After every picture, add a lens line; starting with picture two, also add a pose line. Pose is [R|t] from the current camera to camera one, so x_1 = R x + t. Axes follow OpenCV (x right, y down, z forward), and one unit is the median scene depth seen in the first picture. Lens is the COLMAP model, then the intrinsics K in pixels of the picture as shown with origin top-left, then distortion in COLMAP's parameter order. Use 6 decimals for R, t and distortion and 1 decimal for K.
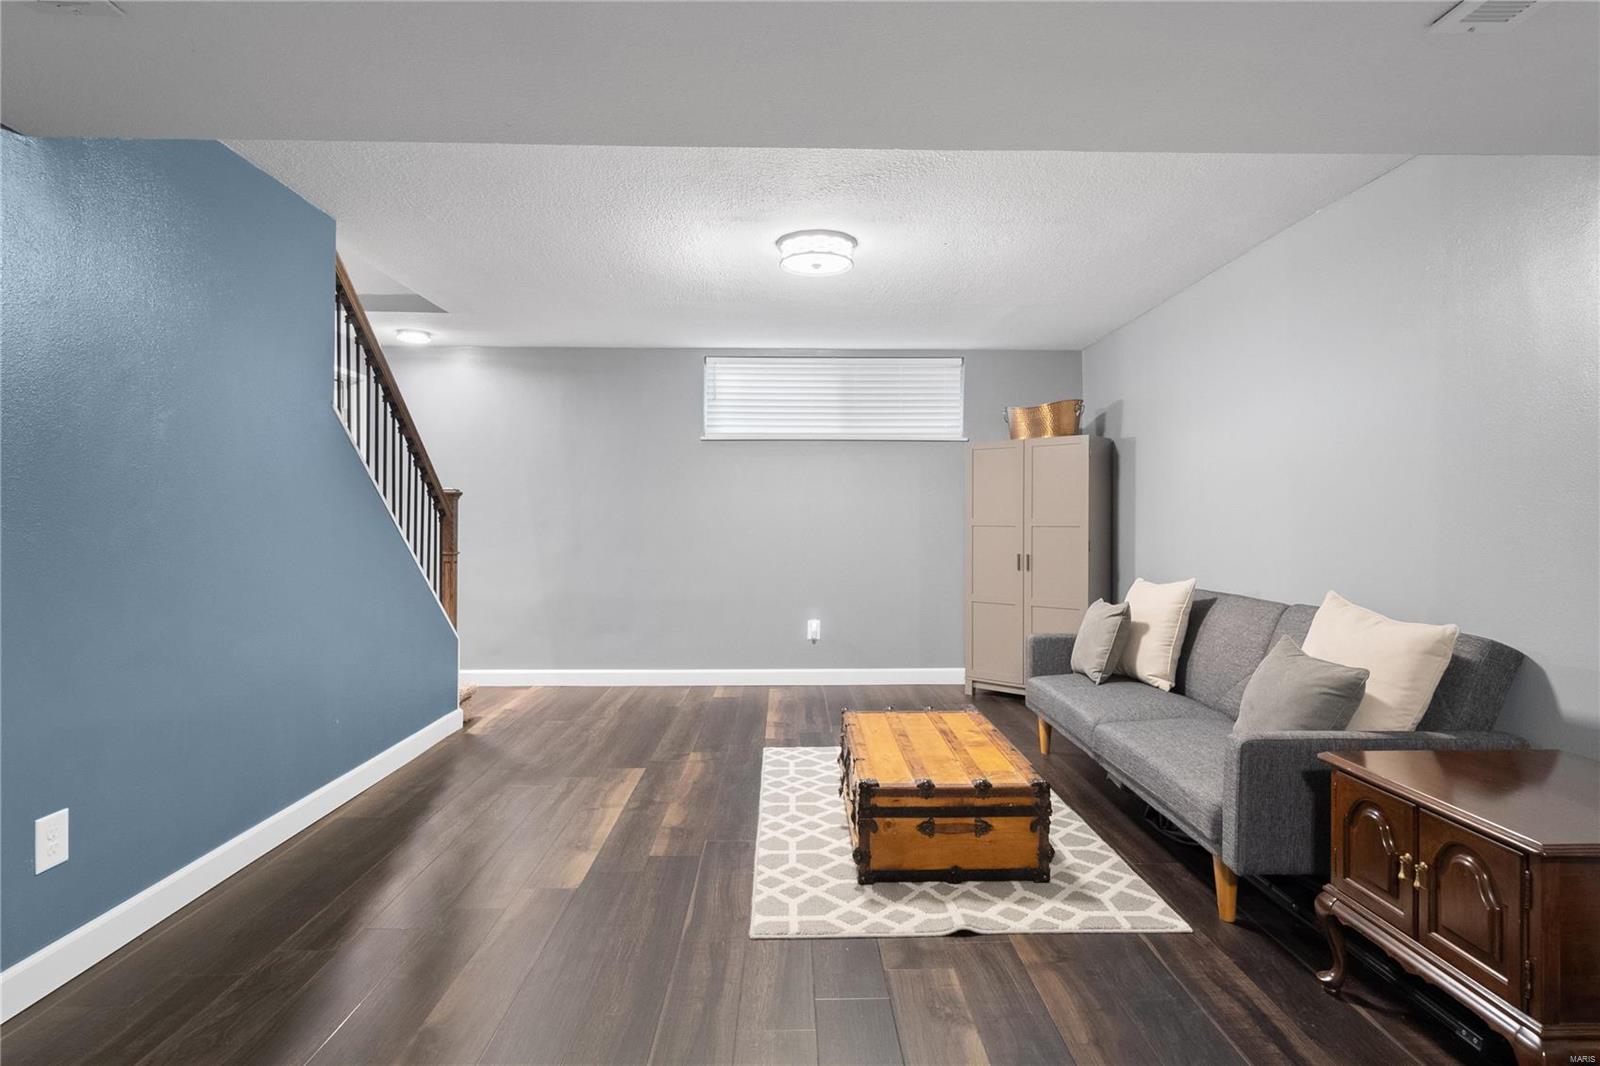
lens RADIAL K [[828.8, 0, 793.0], [0, 828.8, 524.5], [0, 0, 1]] dist [-0.001648, -0.001963]
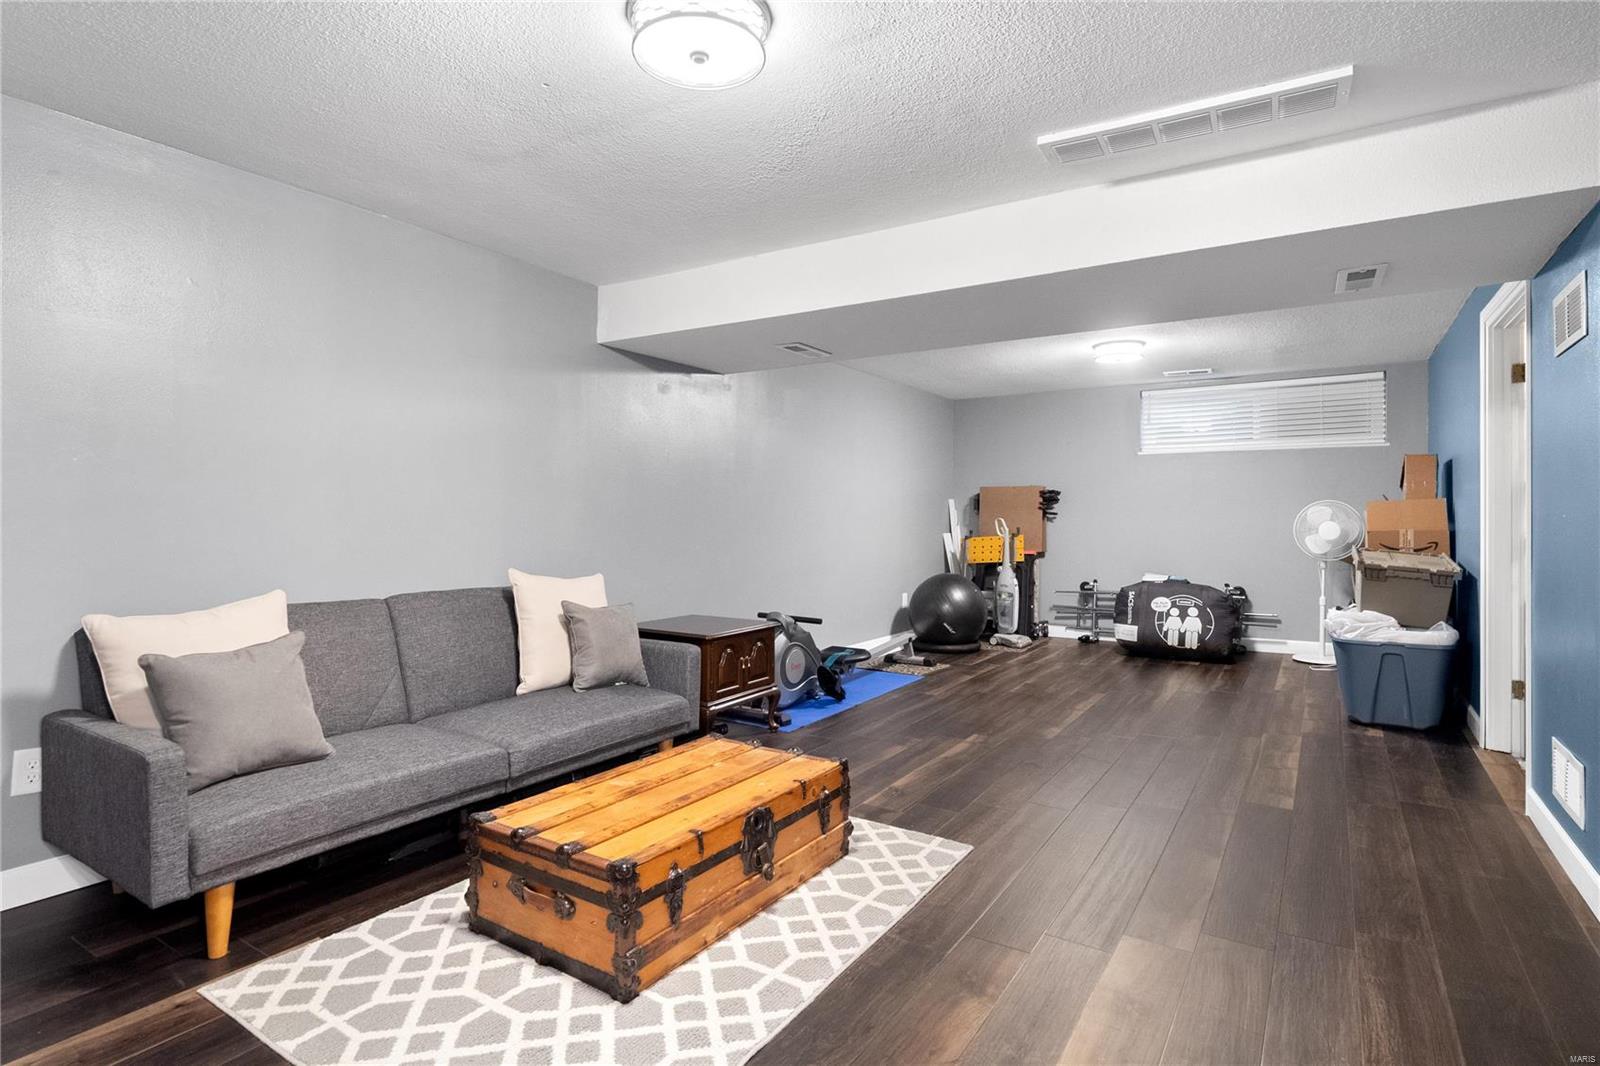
lens RADIAL K [[828.8, 0, 793.0], [0, 828.8, 524.5], [0, 0, 1]] dist [-0.001648, -0.001963]
pose [[-0.838007, -0.005494, 0.545631, -0.432968], [-0.002233, 0.999975, 0.006640, -0.002139], [-0.545654, 0.004346, -0.837999, 1.882534]]
